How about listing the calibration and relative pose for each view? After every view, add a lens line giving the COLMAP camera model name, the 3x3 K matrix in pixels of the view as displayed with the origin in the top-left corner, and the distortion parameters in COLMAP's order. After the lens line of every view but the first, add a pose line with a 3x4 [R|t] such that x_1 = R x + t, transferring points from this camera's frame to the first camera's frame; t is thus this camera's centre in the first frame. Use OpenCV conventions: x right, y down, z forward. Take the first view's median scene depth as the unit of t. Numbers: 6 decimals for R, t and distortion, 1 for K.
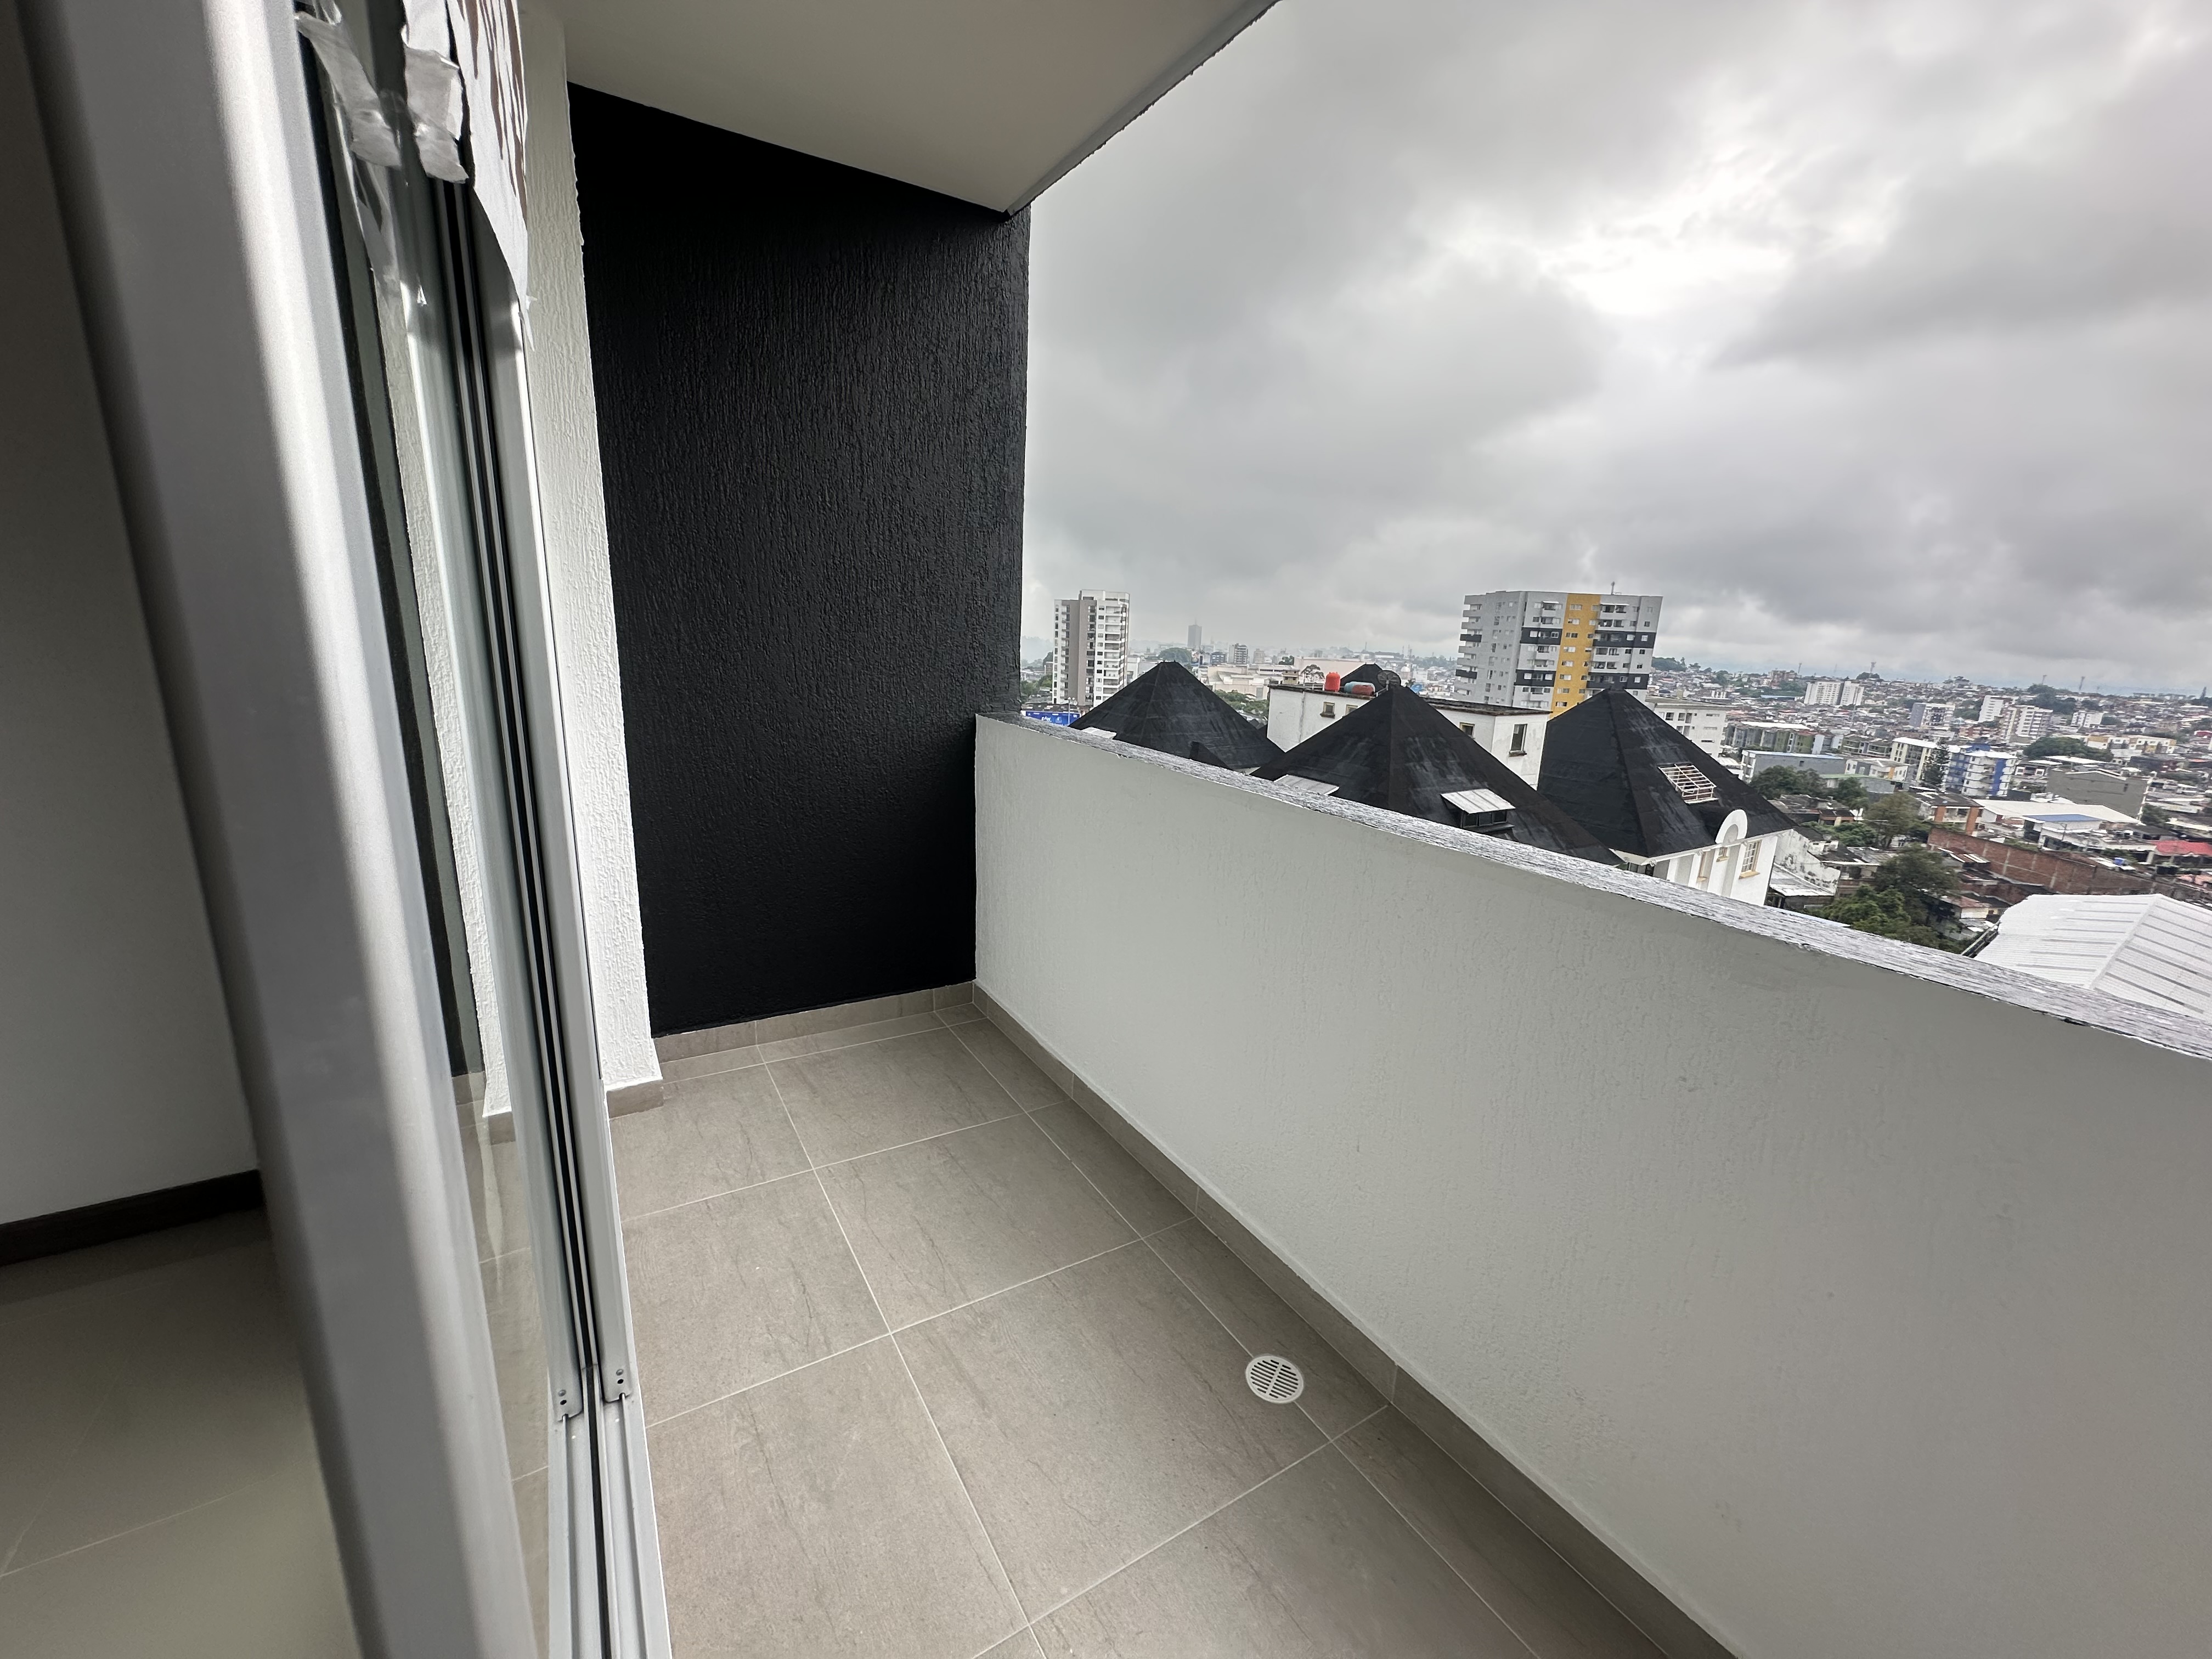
lens RADIAL K [[885.0, 0, 1106.0], [0, 885.0, 829.5], [0, 0, 1]] dist [-0.001382, 0.000353]
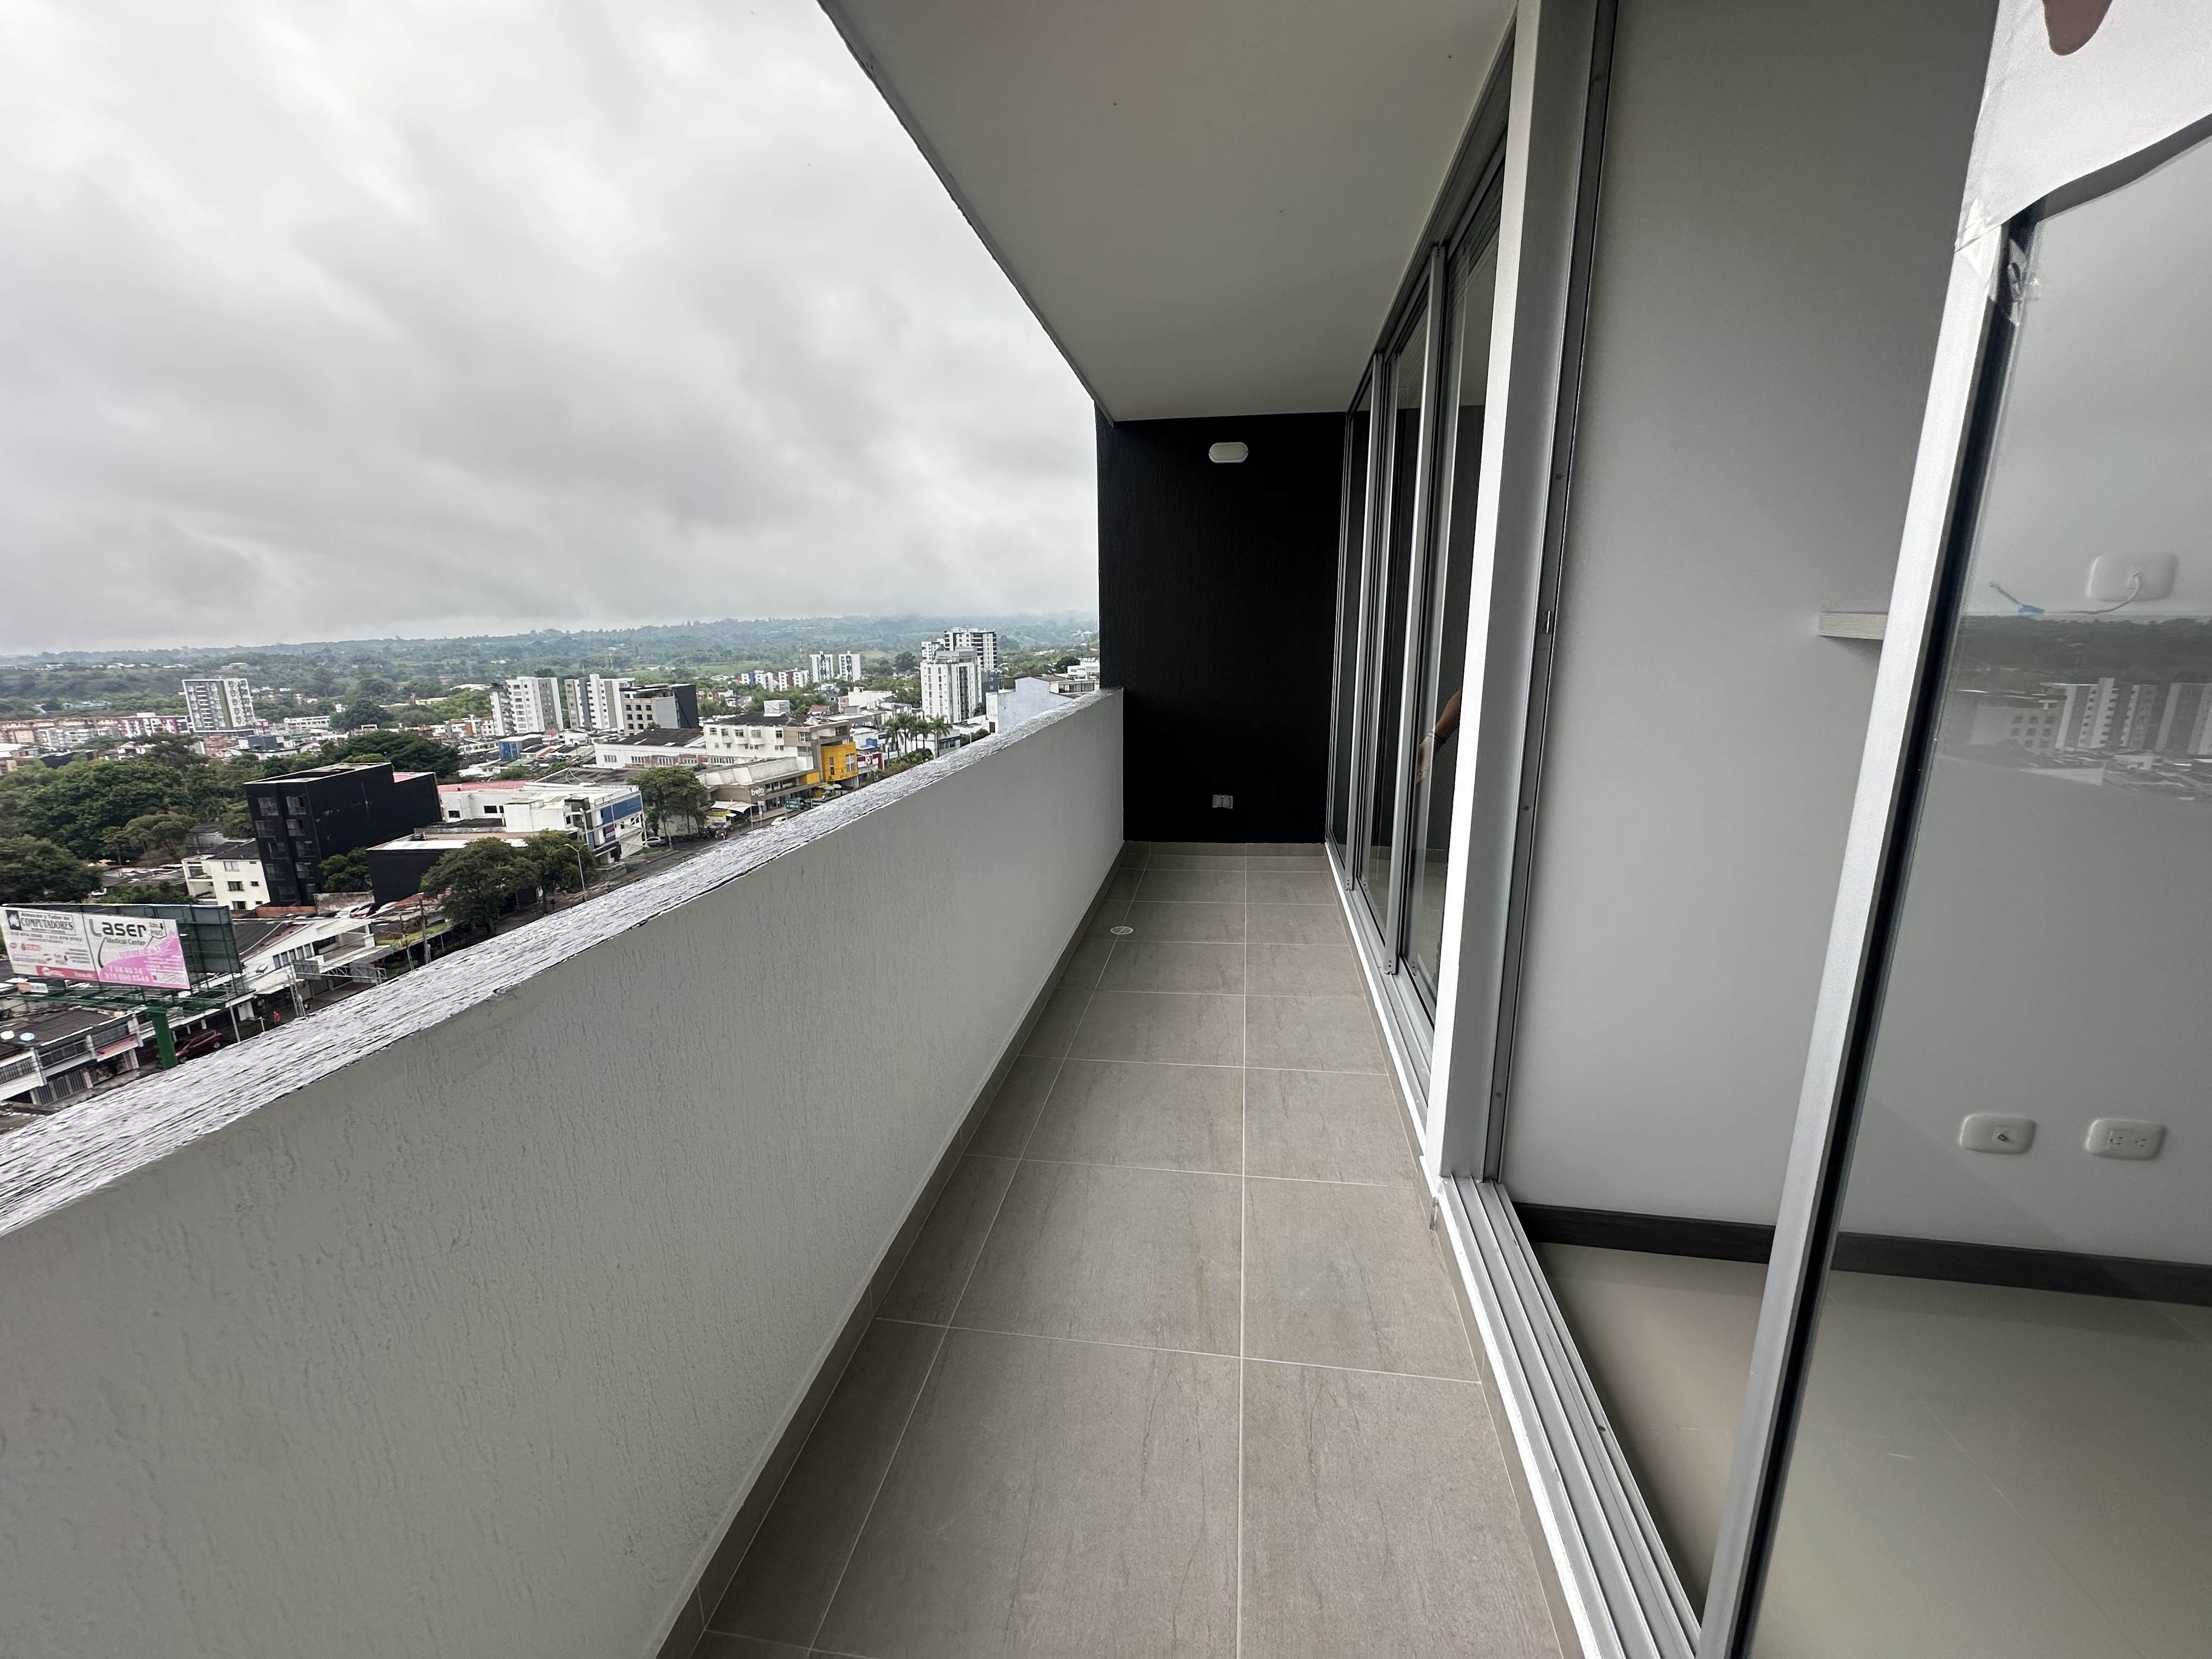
lens RADIAL K [[885.0, 0, 1106.0], [0, 885.0, 829.5], [0, 0, 1]] dist [-0.001382, 0.000353]
pose [[-0.752831, -0.173580, 0.634914, -0.153864], [0.132881, 0.904660, 0.404887, -0.284846], [-0.644661, 0.389179, -0.657990, 1.184770]]
